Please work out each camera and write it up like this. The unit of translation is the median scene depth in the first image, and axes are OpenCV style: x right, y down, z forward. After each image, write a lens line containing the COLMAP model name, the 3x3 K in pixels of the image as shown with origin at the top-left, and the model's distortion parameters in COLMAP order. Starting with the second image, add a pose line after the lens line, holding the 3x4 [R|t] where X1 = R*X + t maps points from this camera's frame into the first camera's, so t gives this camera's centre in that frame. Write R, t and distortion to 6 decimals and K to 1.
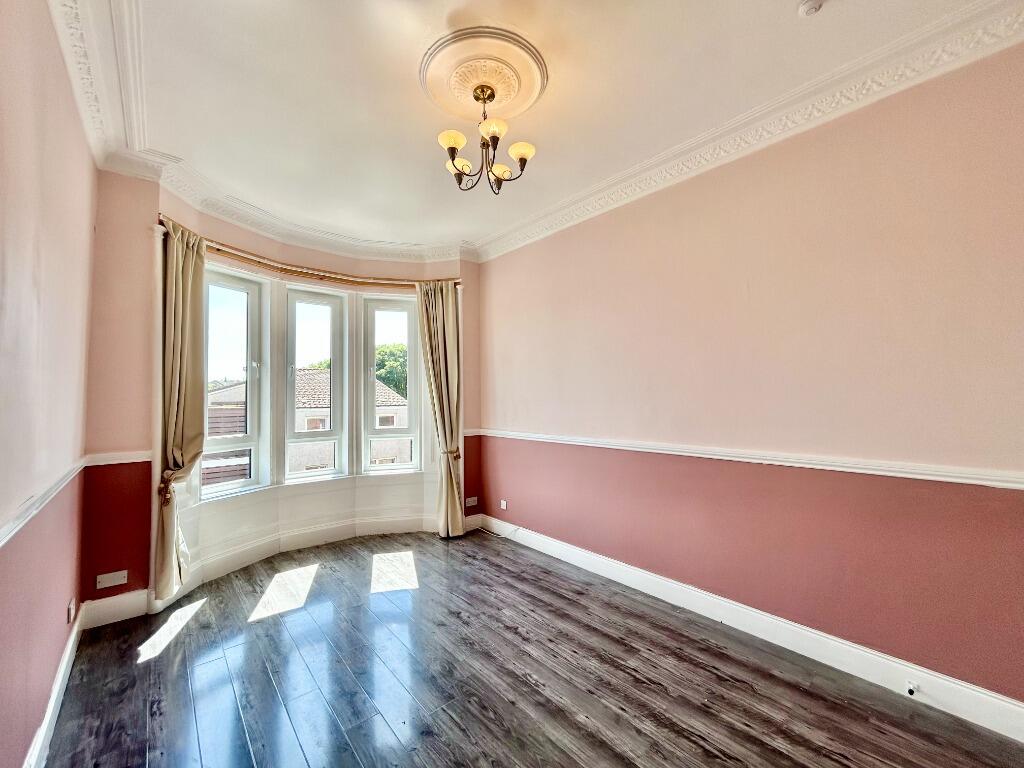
lens RADIAL K [[414.4, 0, 514.7], [0, 414.4, 383.7], [0, 0, 1]] dist [-0.006339, 0.002298]
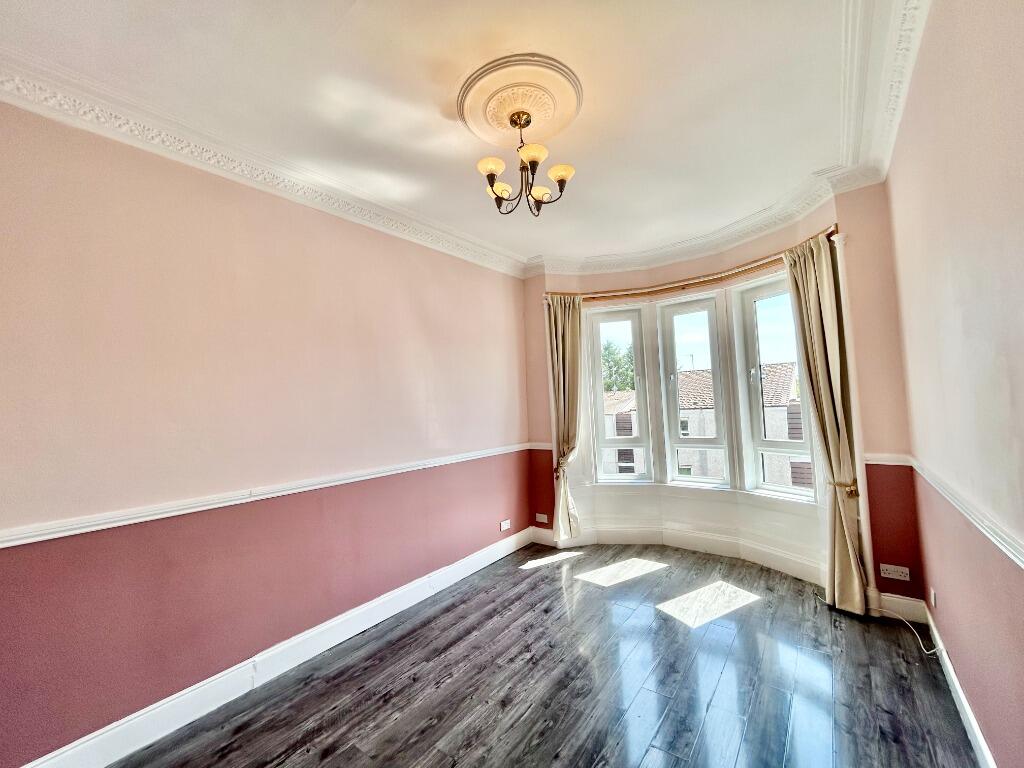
lens RADIAL K [[414.4, 0, 509.3], [0, 414.4, 385.1], [0, 0, 1]] dist [-0.006339, 0.002298]
pose [[0.194956, -0.047798, -0.979647, 0.624052], [0.067700, 0.997085, -0.035176, -0.014306], [0.978473, -0.059465, 0.197623, 0.526061]]
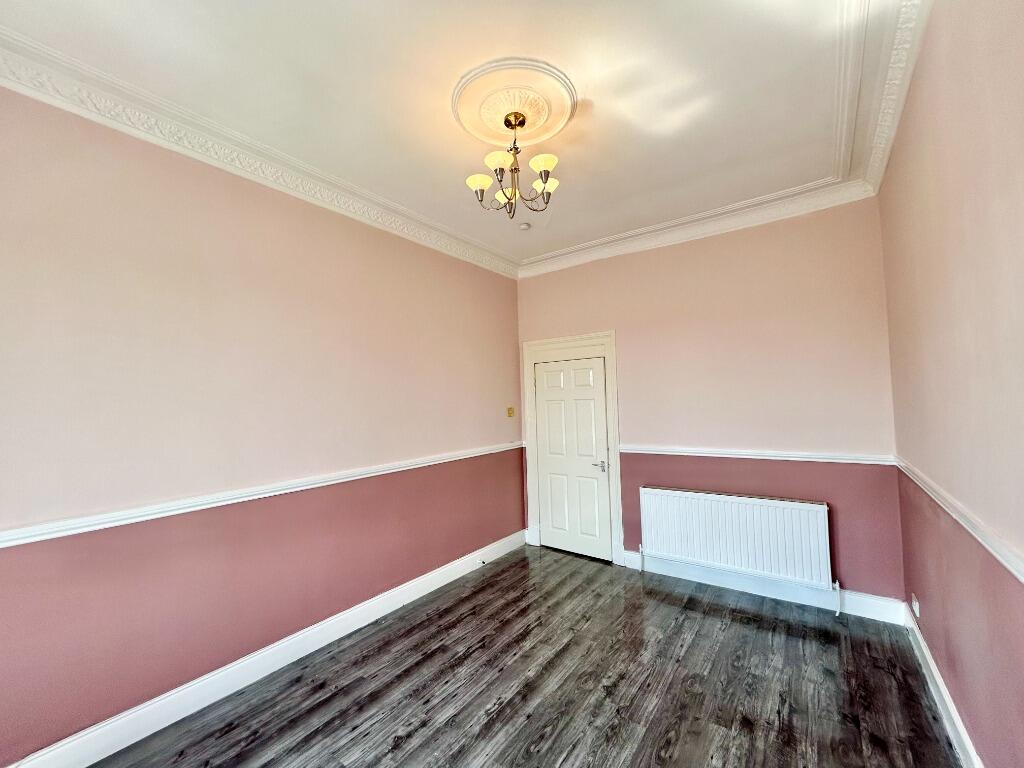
lens RADIAL K [[414.4, 0, 508.8], [0, 414.4, 384.5], [0, 0, 1]] dist [-0.006339, 0.002298]
pose [[-0.209001, 0.060768, 0.976026, -0.724142], [0.007072, 0.998135, -0.060630, 0.003528], [-0.977890, -0.005769, -0.209041, 0.871633]]
